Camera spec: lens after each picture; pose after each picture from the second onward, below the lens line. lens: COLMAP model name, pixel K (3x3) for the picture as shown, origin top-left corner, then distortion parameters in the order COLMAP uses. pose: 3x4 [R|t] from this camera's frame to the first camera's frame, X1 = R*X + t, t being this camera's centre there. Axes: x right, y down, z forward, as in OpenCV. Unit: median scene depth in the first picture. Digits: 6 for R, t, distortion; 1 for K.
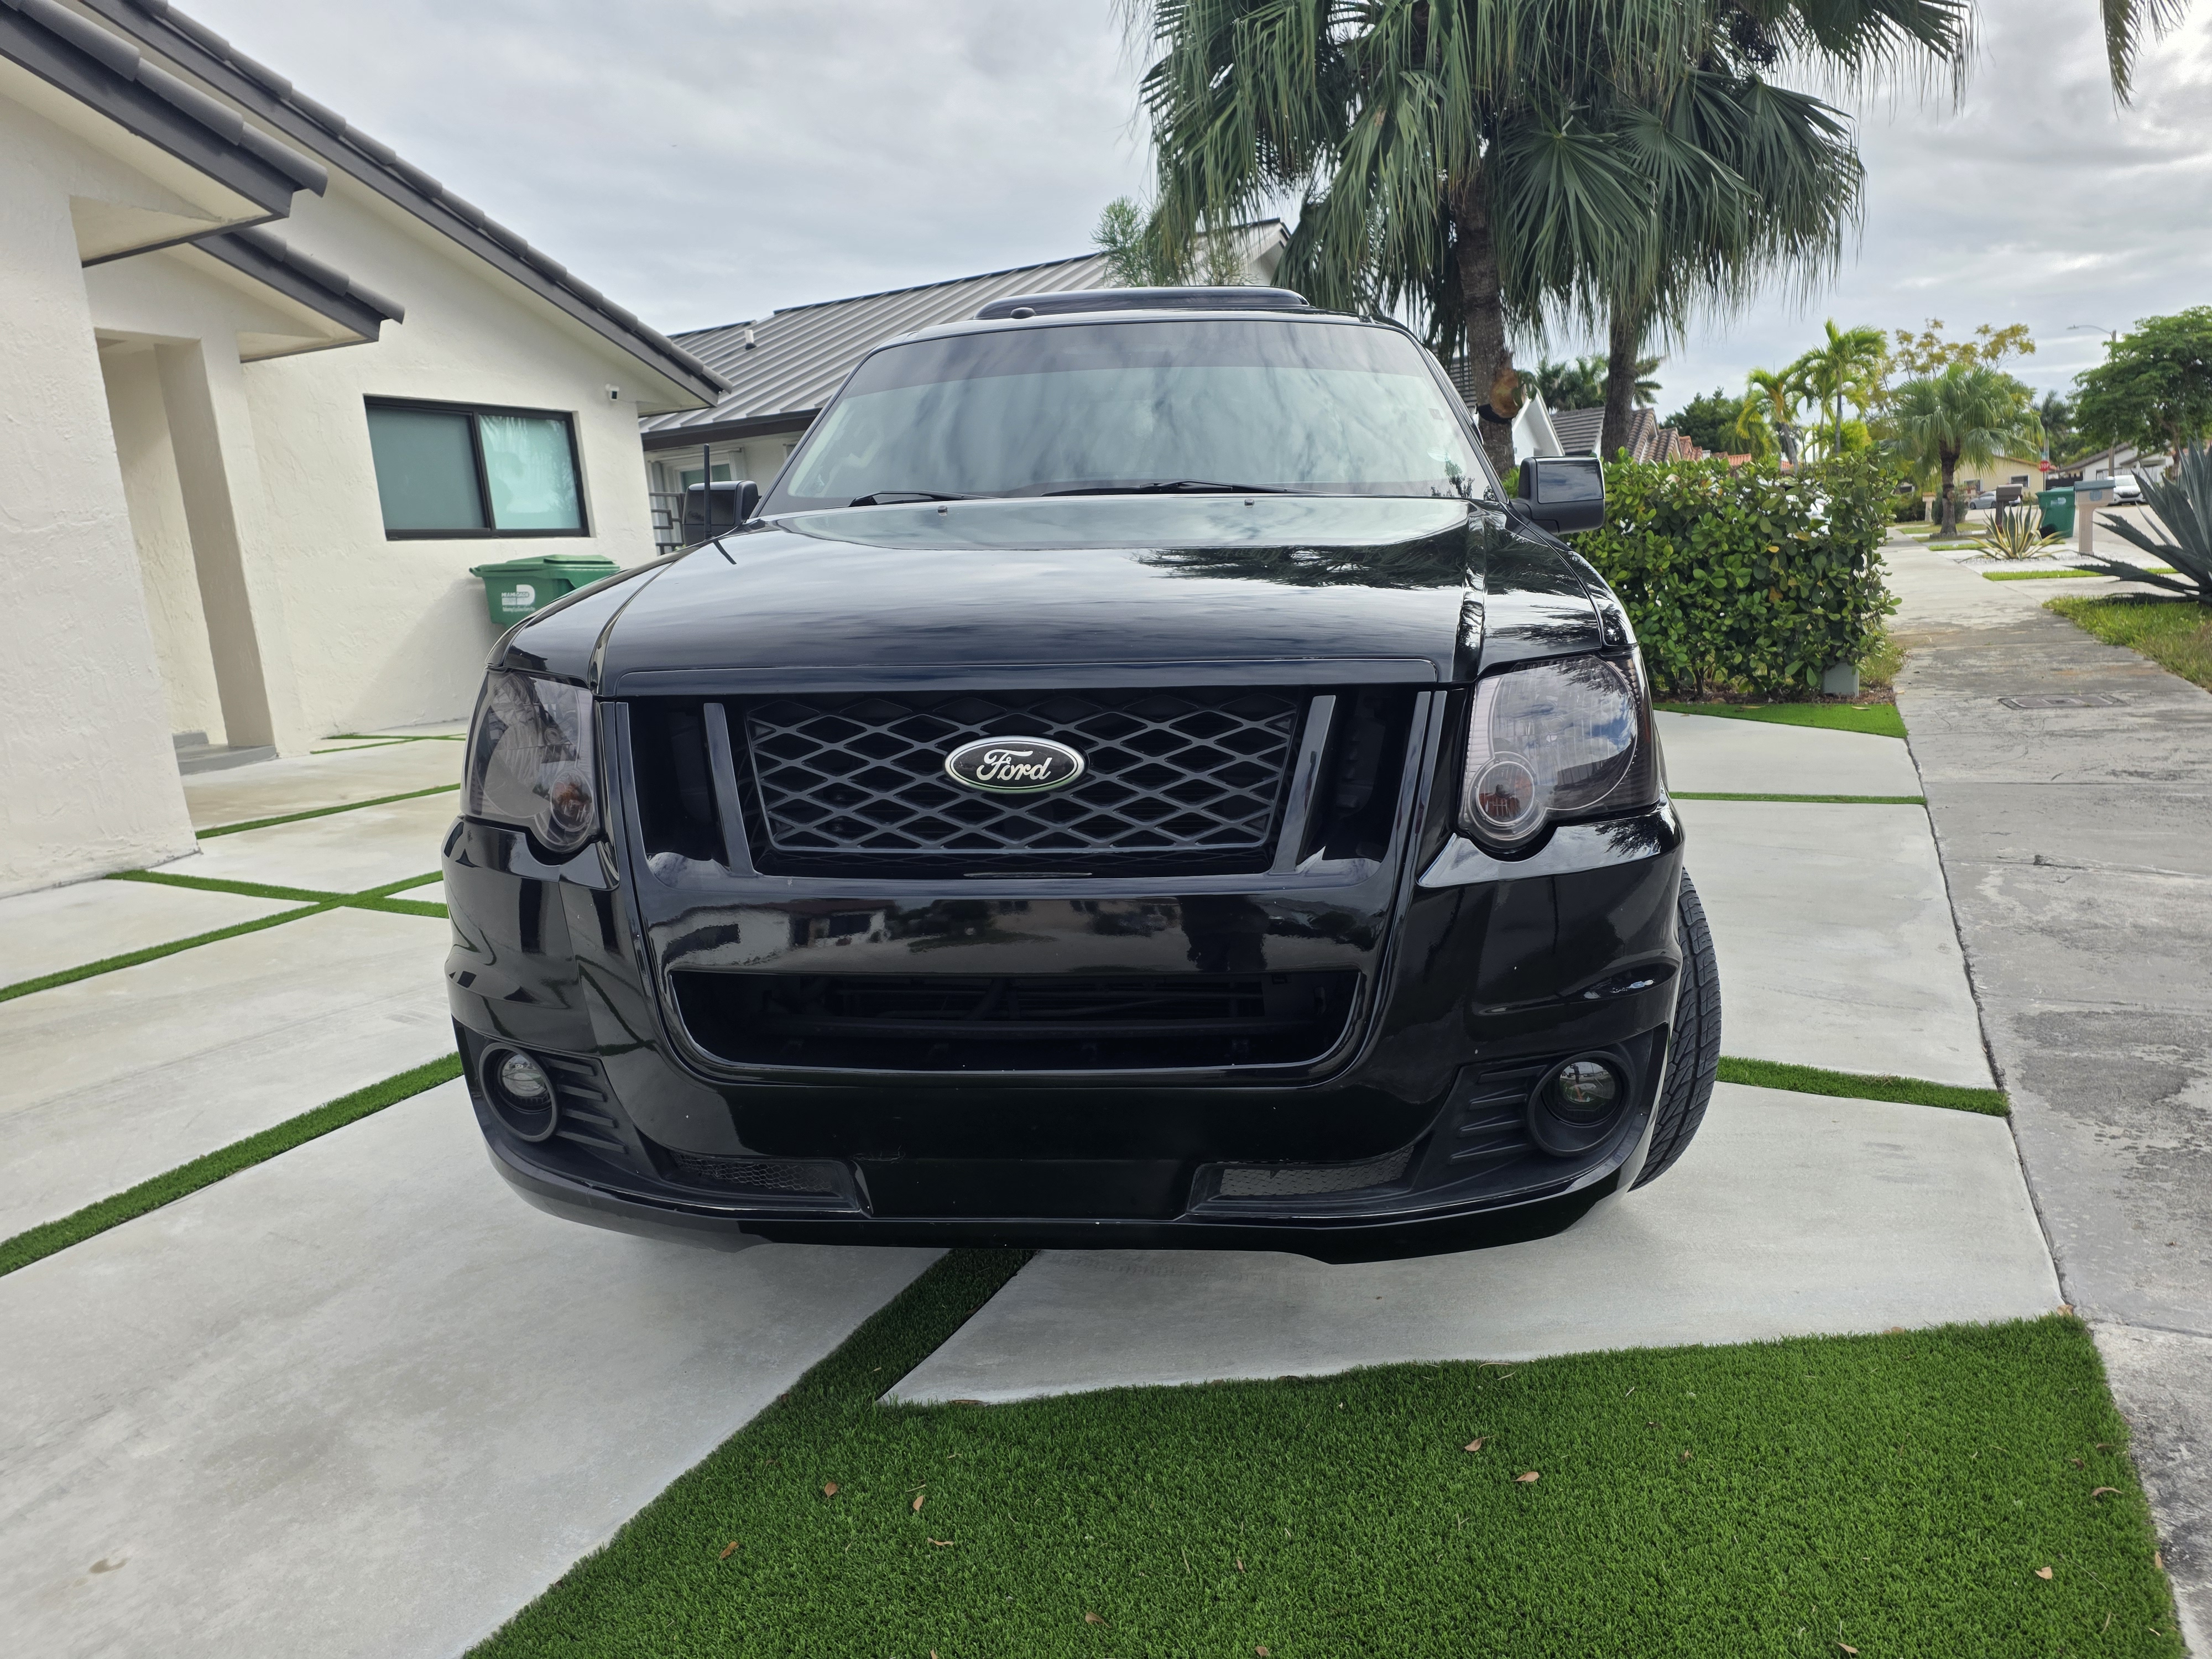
lens RADIAL K [[1499.4, 0, 1130.5], [0, 1499.4, 753.9], [0, 0, 1]] dist [0.057738, -0.056180]
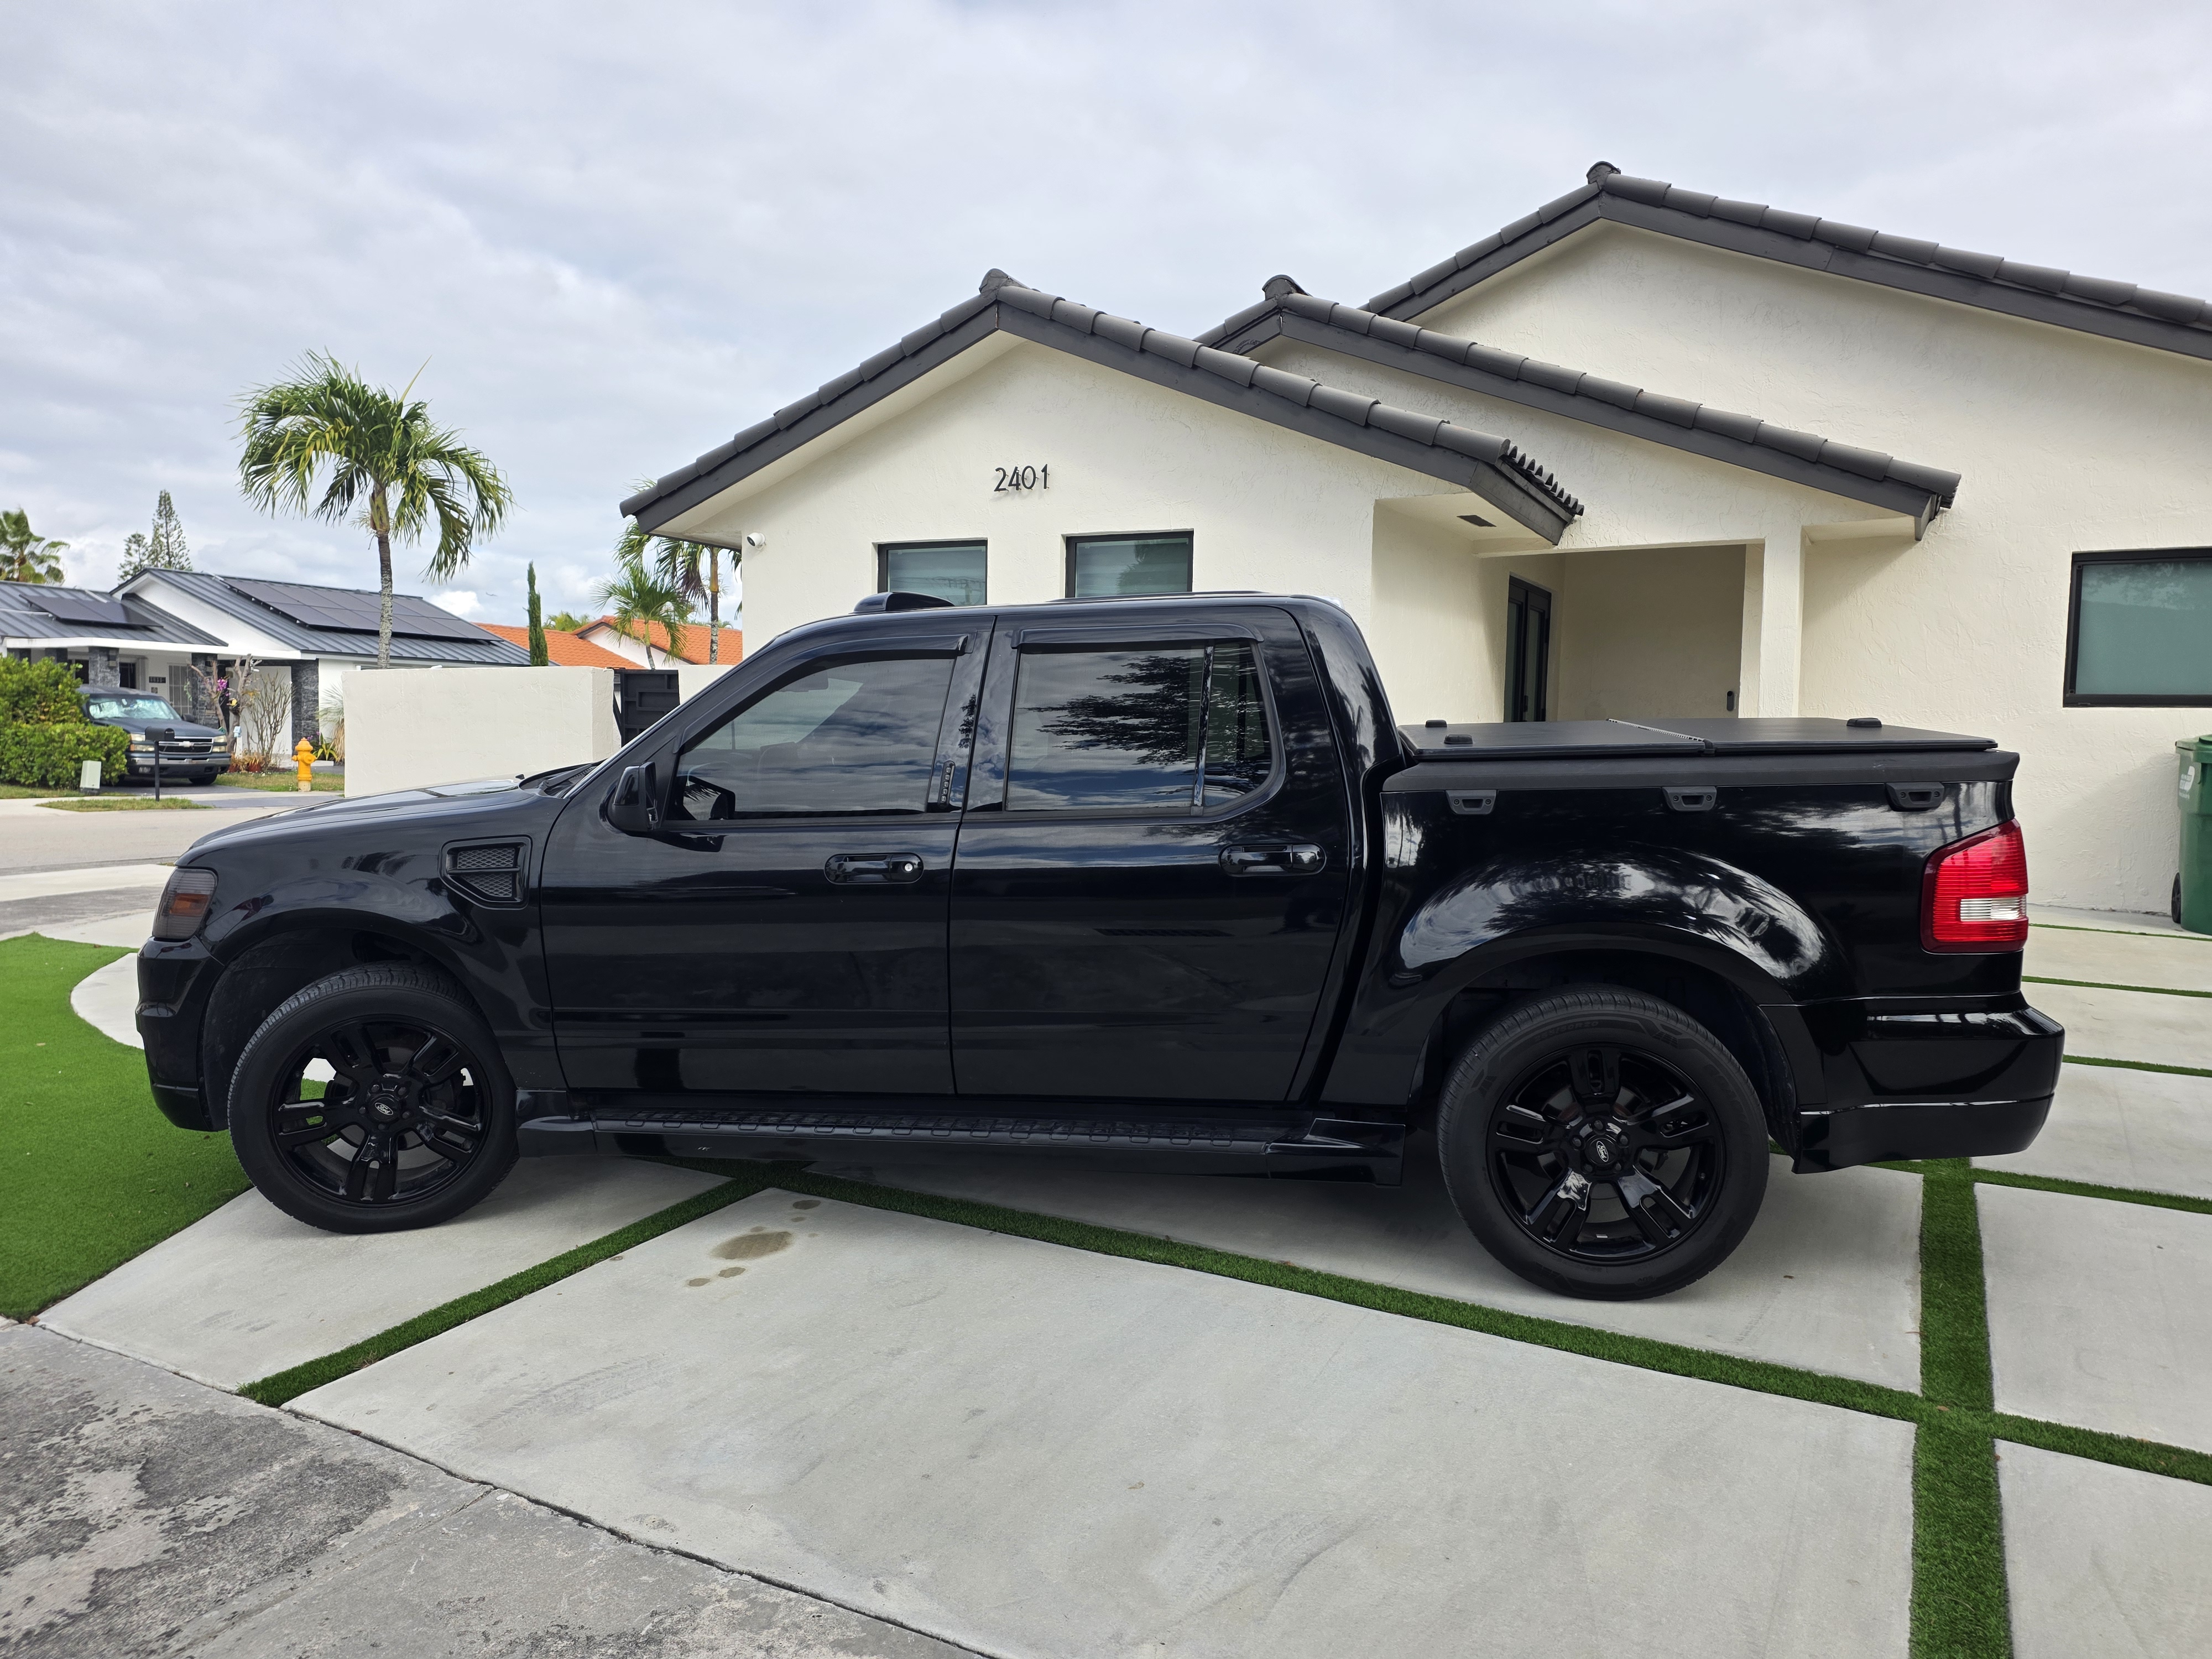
lens RADIAL K [[1479.3, 0, 1156.9], [0, 1479.3, 832.7], [0, 0, 1]] dist [0.043857, -0.031133]
pose [[-0.047409, 0.148619, -0.987757, 2.197574], [-0.142478, 0.977752, 0.153952, -0.602986], [0.988662, 0.148032, -0.025180, 2.283844]]
